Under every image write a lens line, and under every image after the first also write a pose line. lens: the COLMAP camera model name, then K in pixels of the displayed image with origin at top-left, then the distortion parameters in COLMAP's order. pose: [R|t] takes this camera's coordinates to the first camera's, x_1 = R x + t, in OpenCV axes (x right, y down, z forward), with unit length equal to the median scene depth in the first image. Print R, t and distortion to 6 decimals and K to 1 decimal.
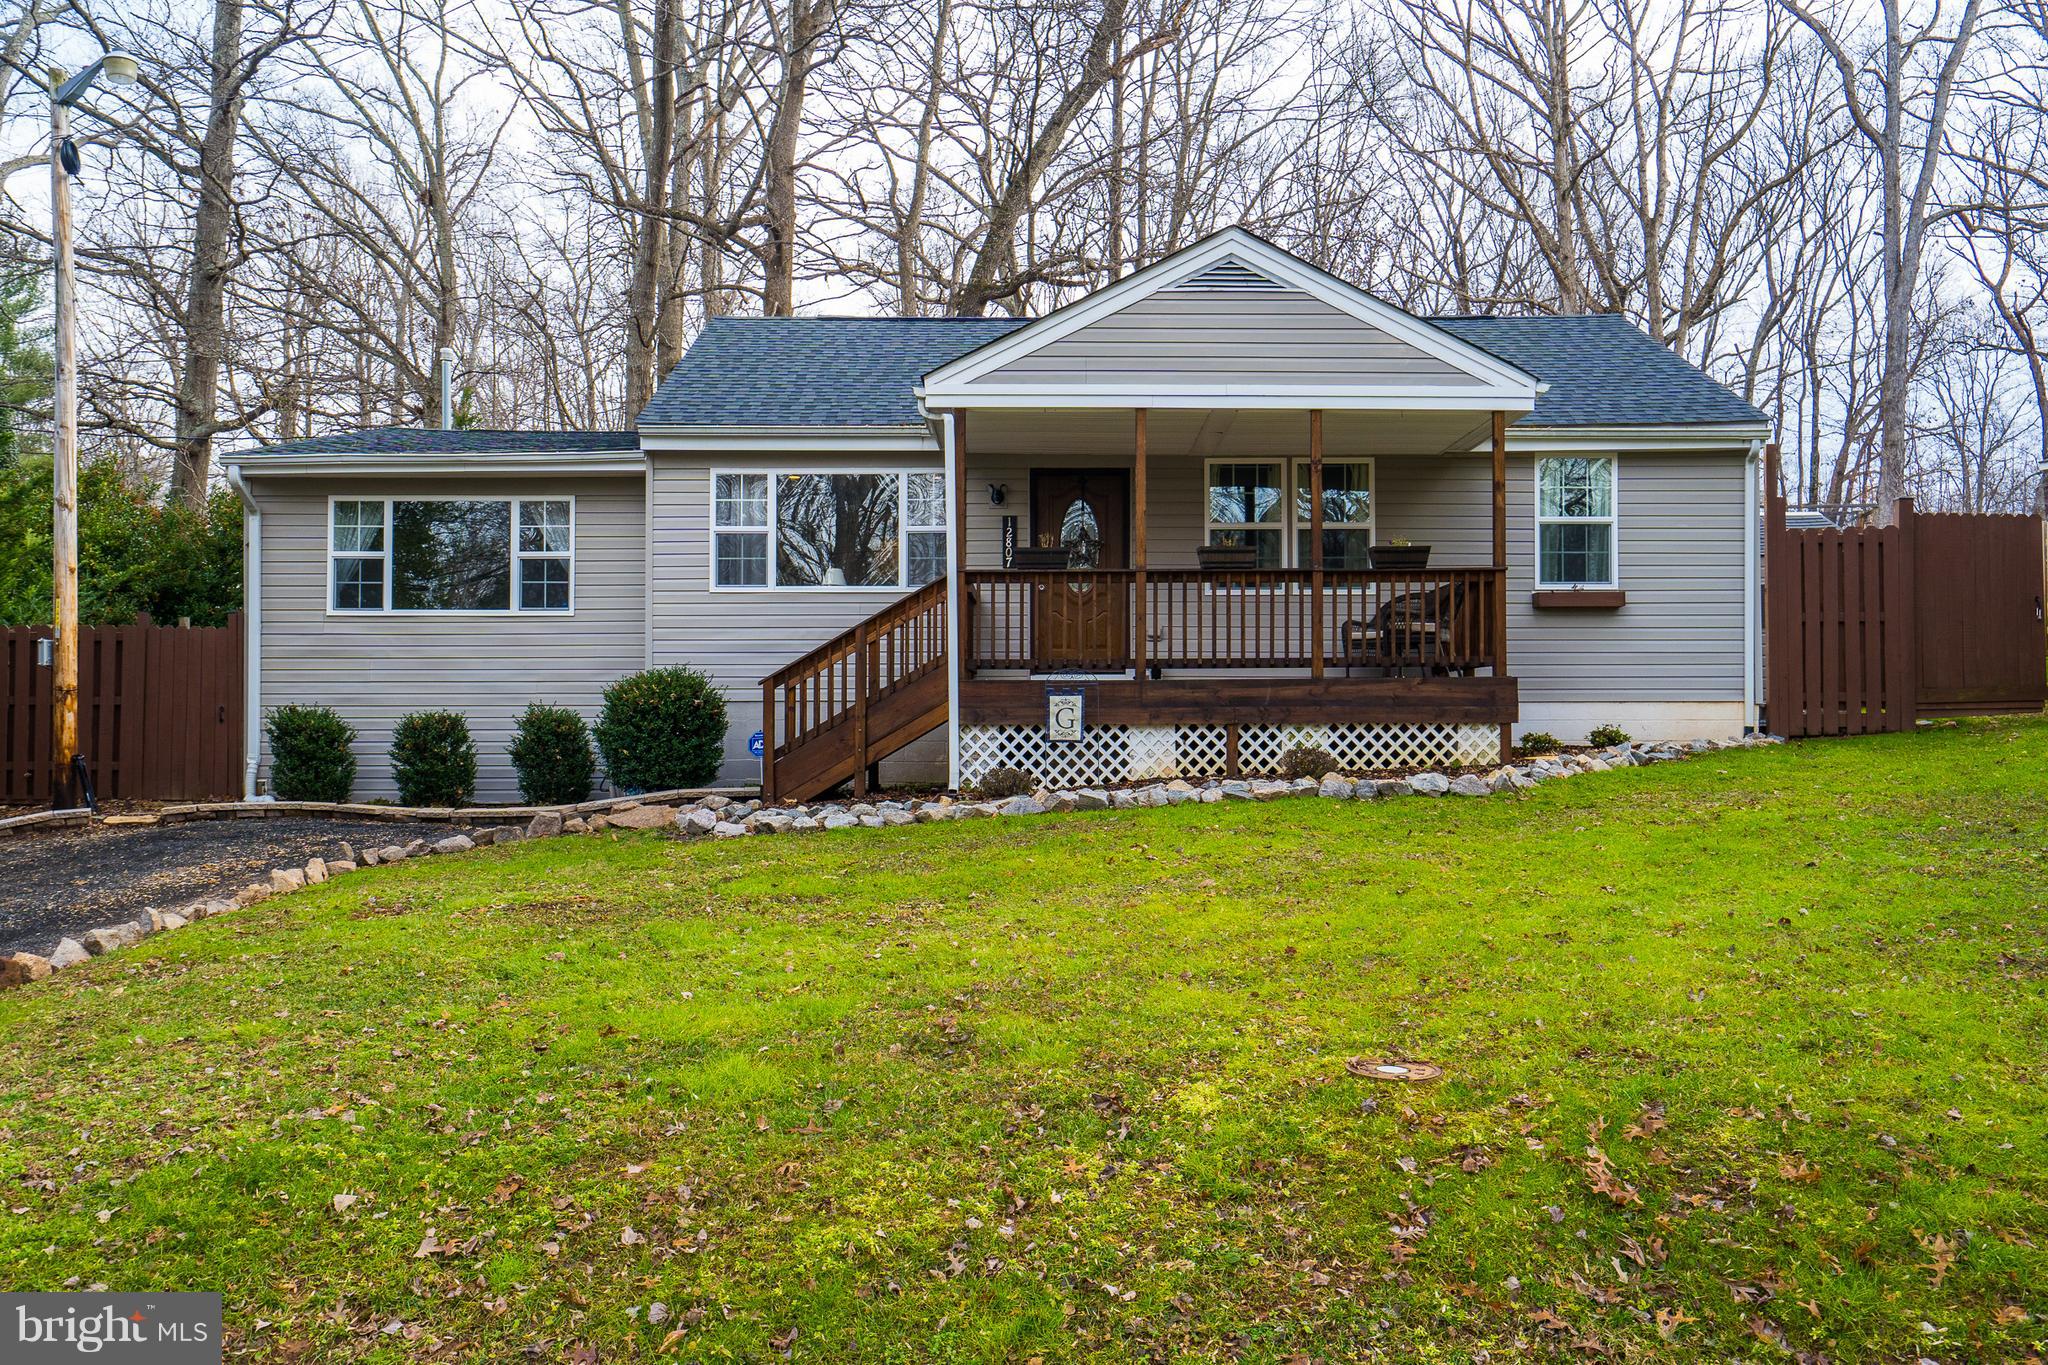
lens RADIAL K [[1685.3, 0, 1033.2], [0, 1685.3, 685.4], [0, 0, 1]] dist [0.007511, 0.020553]
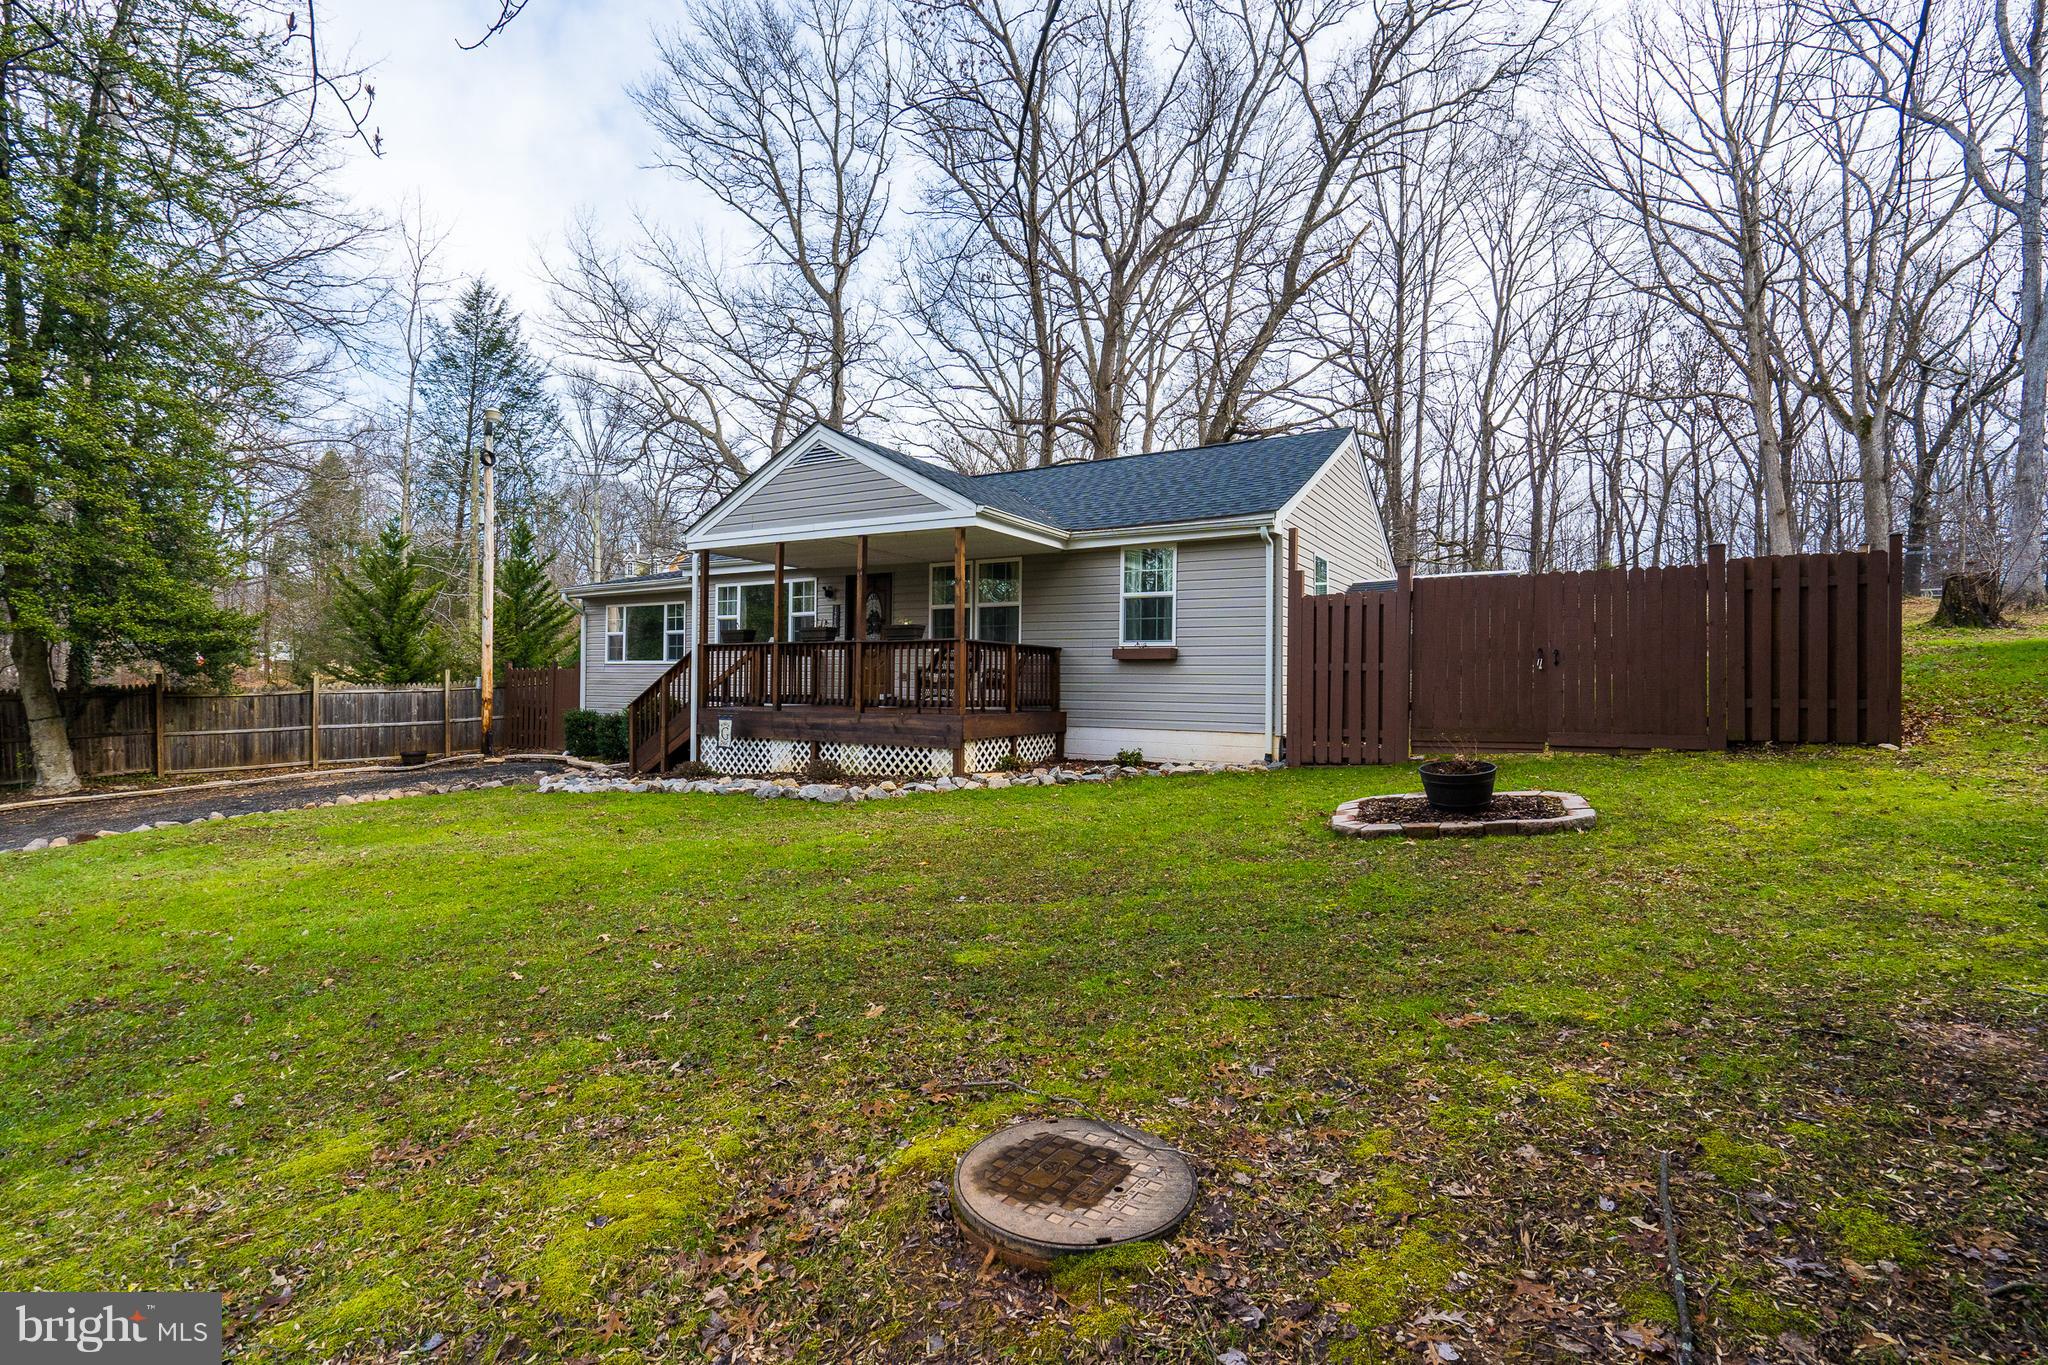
lens RADIAL K [[935.1, 0, 1026.8], [0, 935.1, 682.4], [0, 0, 1]] dist [-0.001806, 0.002820]
pose [[0.853713, 0.010855, -0.520631, 0.635851], [-0.004064, 0.999891, 0.014183, -0.038281], [0.520729, -0.009993, 0.853664, 0.309973]]
